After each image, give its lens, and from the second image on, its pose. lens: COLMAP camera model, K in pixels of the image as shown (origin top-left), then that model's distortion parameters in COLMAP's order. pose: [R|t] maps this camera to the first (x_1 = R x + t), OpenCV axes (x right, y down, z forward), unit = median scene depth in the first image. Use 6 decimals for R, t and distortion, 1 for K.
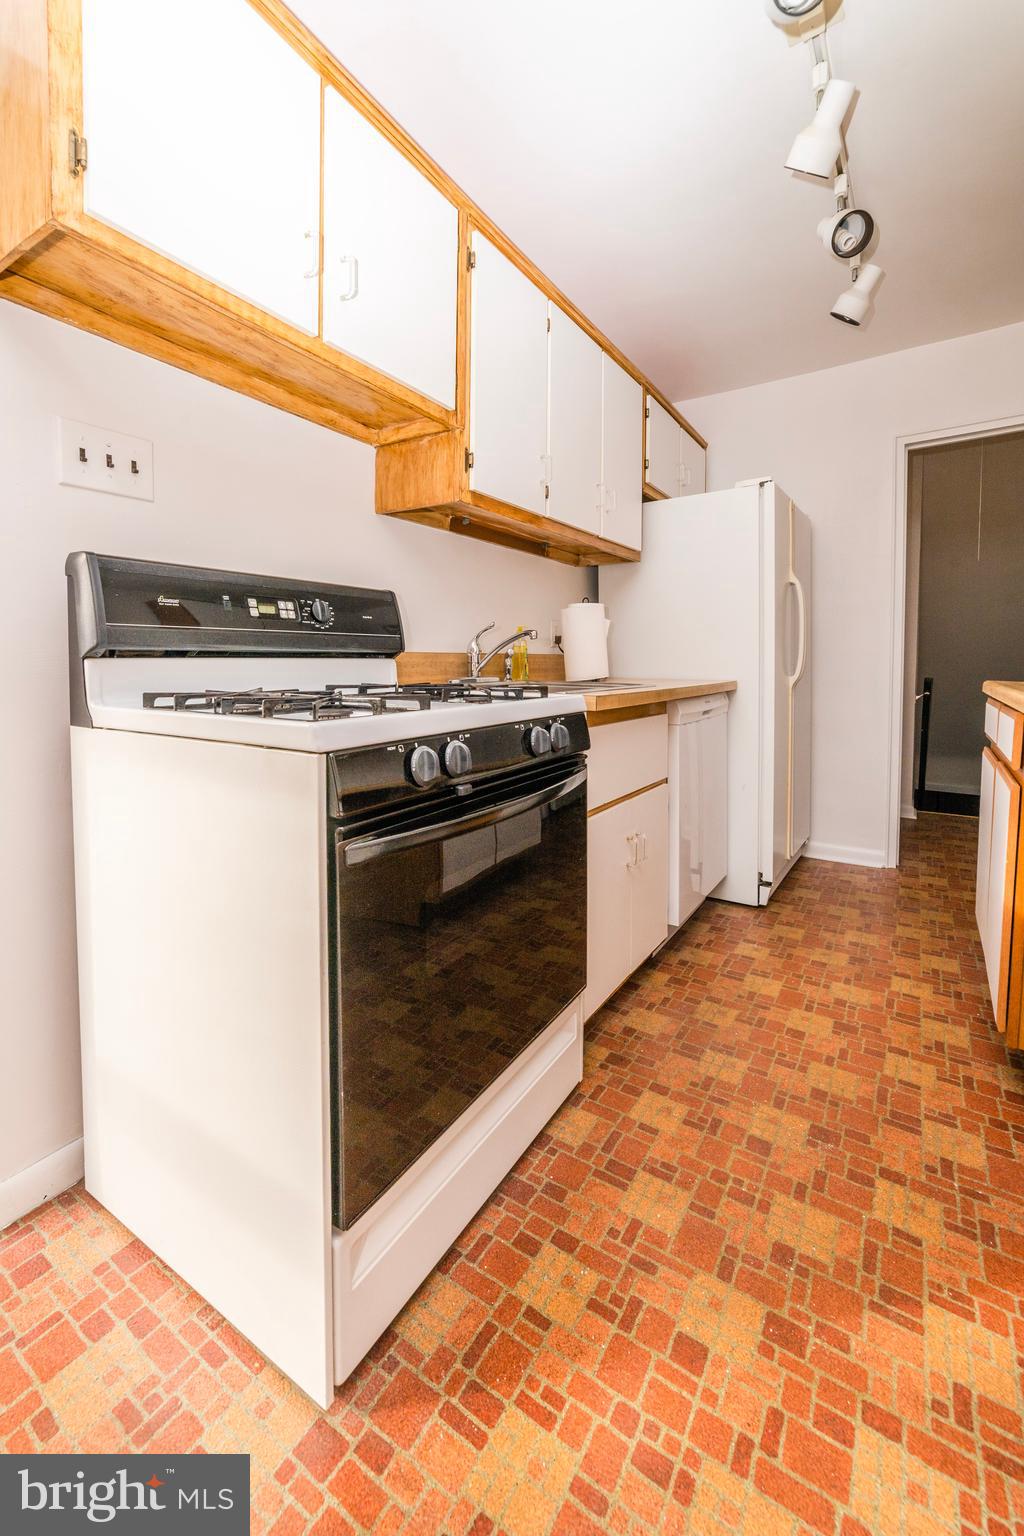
lens RADIAL K [[600.6, 0, 518.3], [0, 600.6, 686.3], [0, 0, 1]] dist [-0.015990, 0.003992]
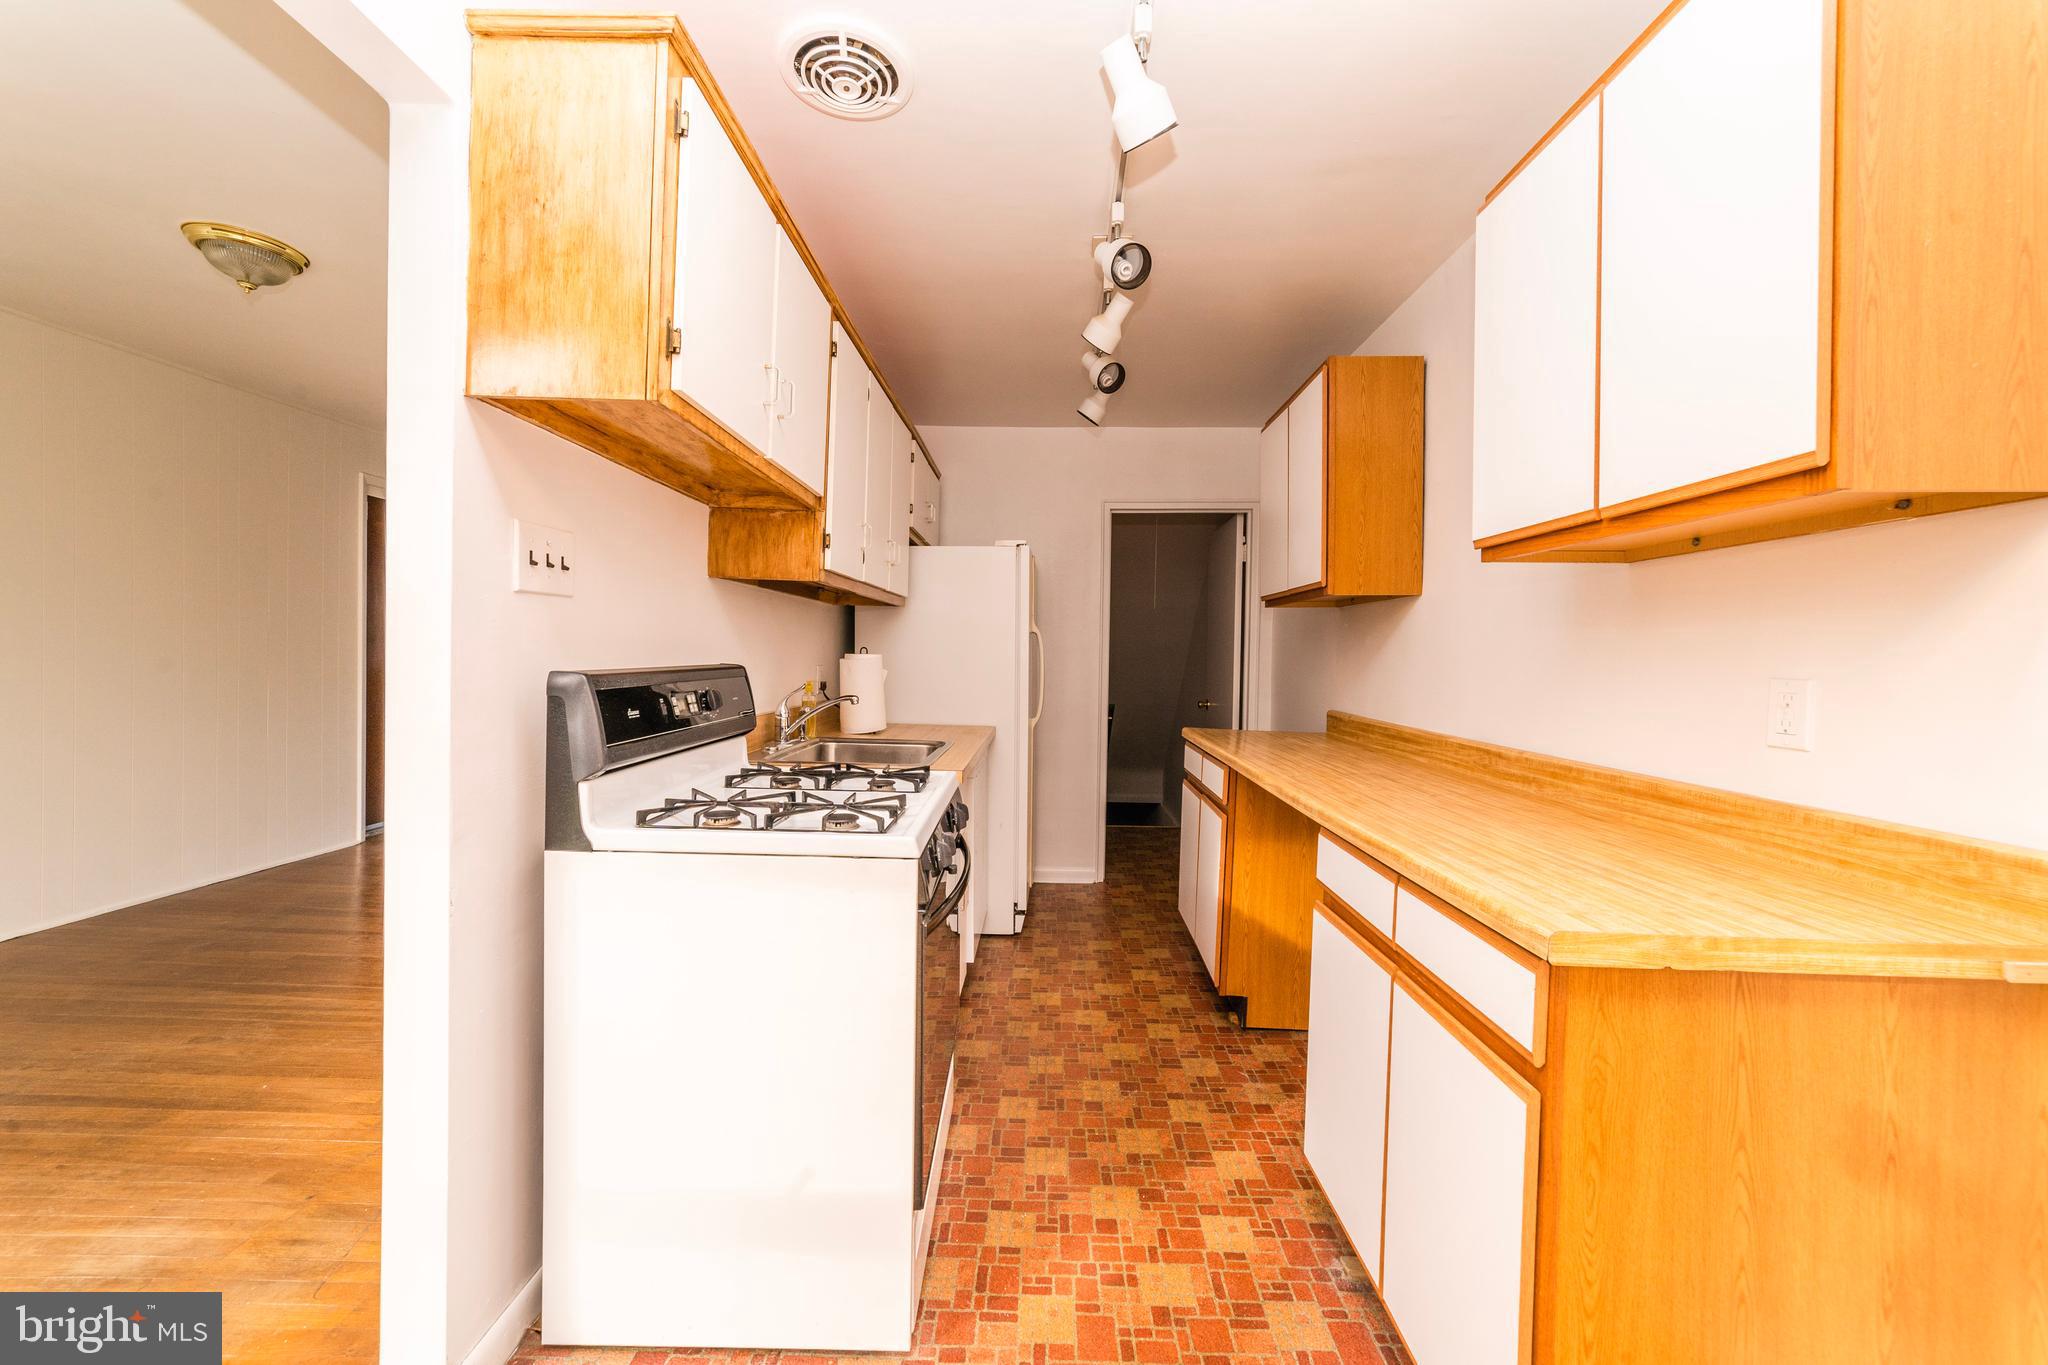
lens RADIAL K [[778.4, 0, 1013.9], [0, 778.4, 667.5], [0, 0, 1]] dist [-0.007849, 0.002601]
pose [[0.850795, 0.008200, 0.525433, -0.608554], [-0.000356, 0.999887, -0.015029, -0.166718], [-0.525497, 0.012600, 0.850702, -0.362296]]
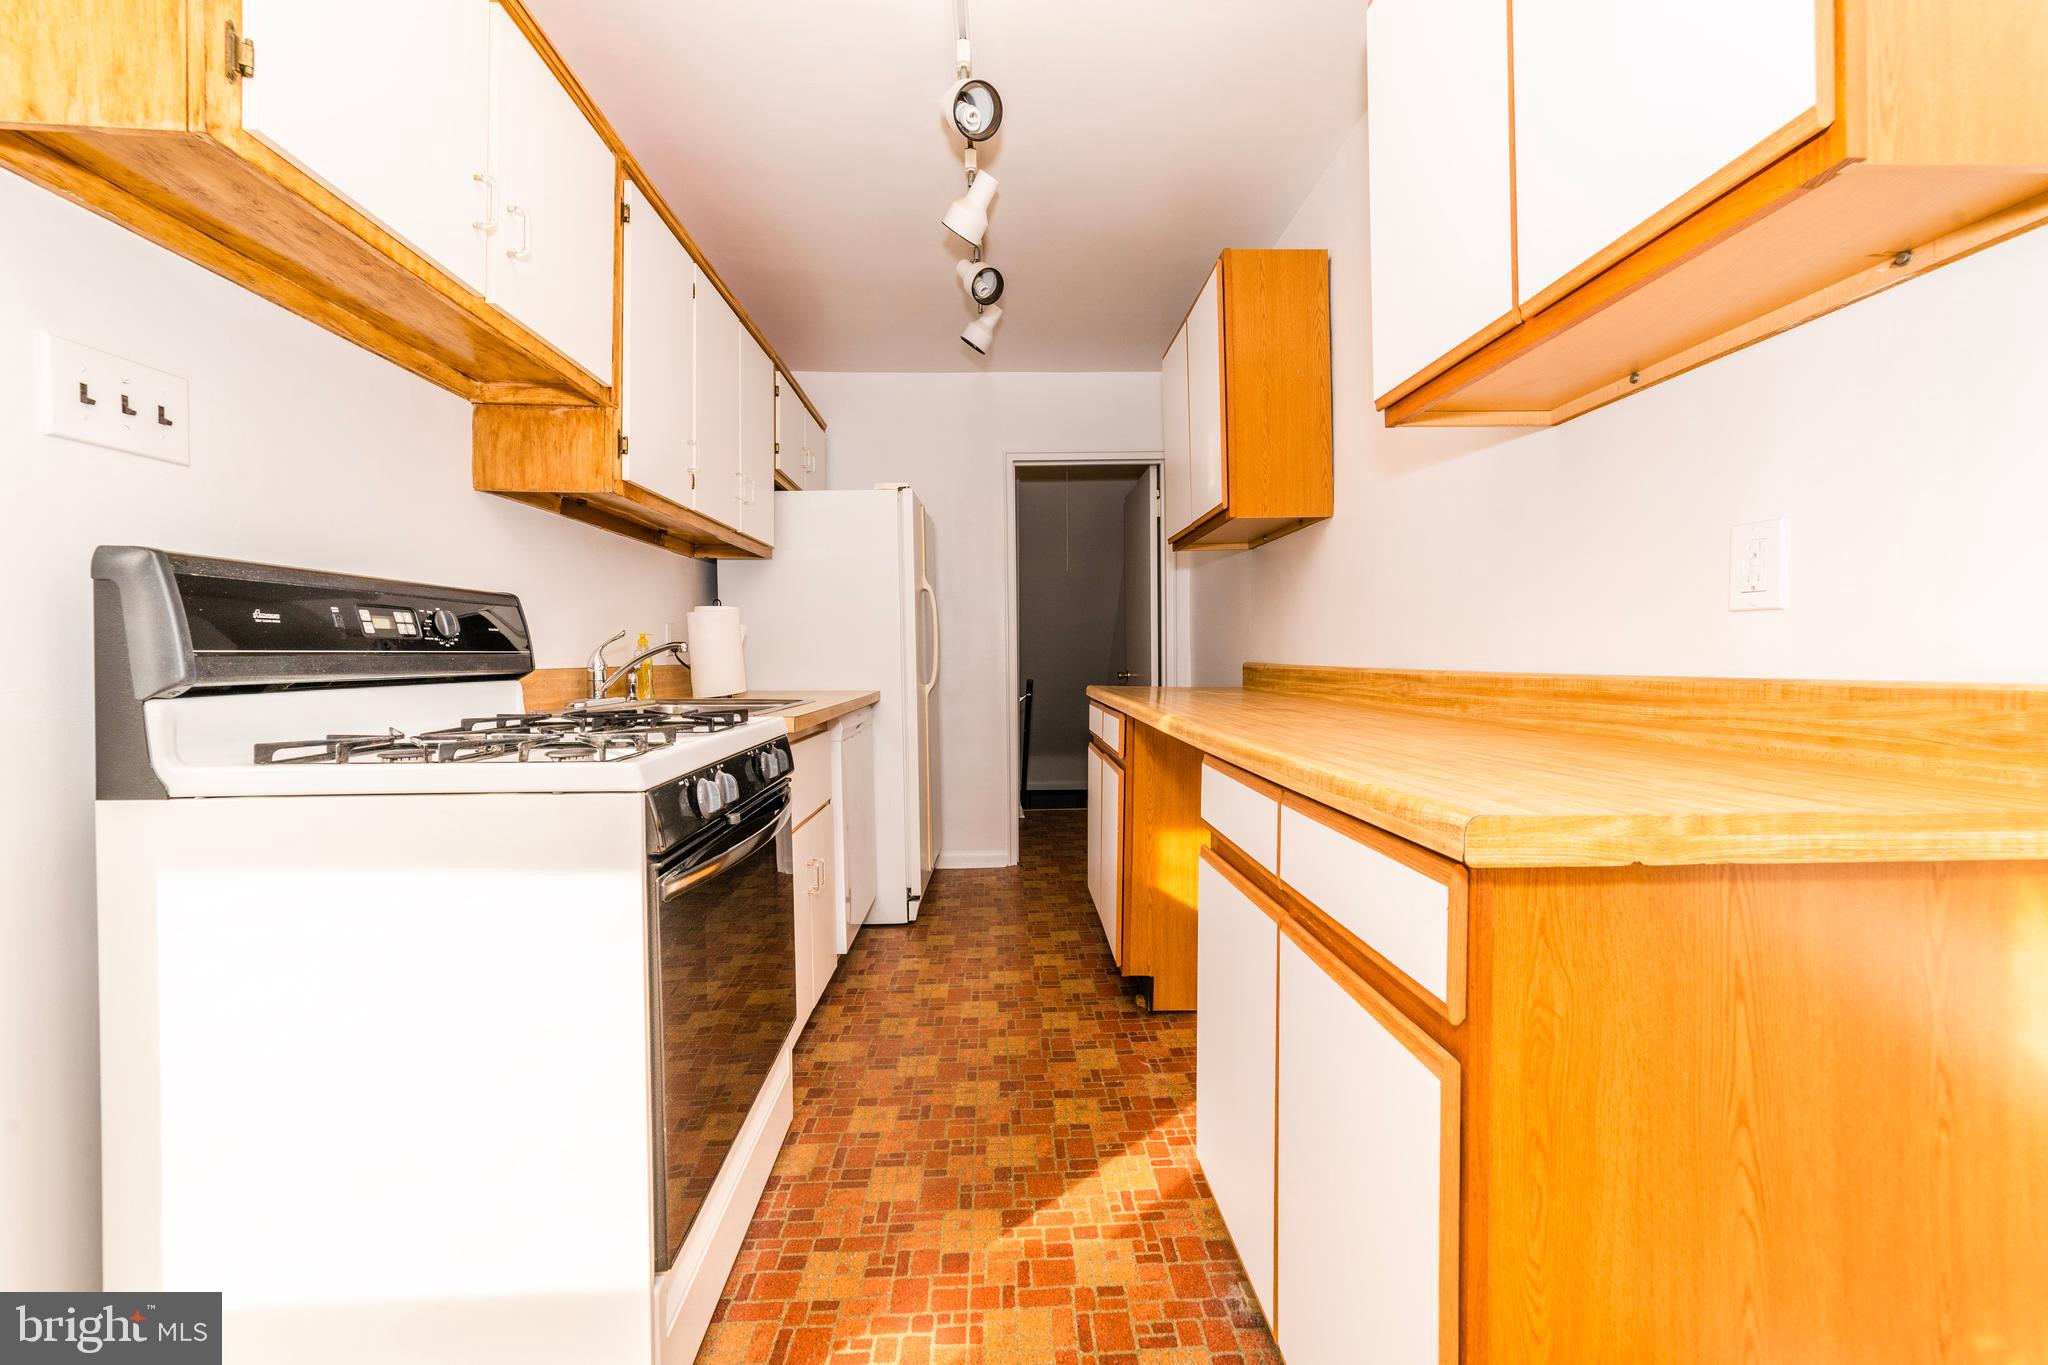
lens RADIAL K [[778.4, 0, 1011.9], [0, 778.4, 668.2], [0, 0, 1]] dist [-0.007849, 0.002601]
pose [[0.817146, -0.012463, 0.576296, -0.323902], [0.027923, 0.999448, -0.017978, -0.031112], [-0.575754, 0.030783, 0.817043, -0.247657]]
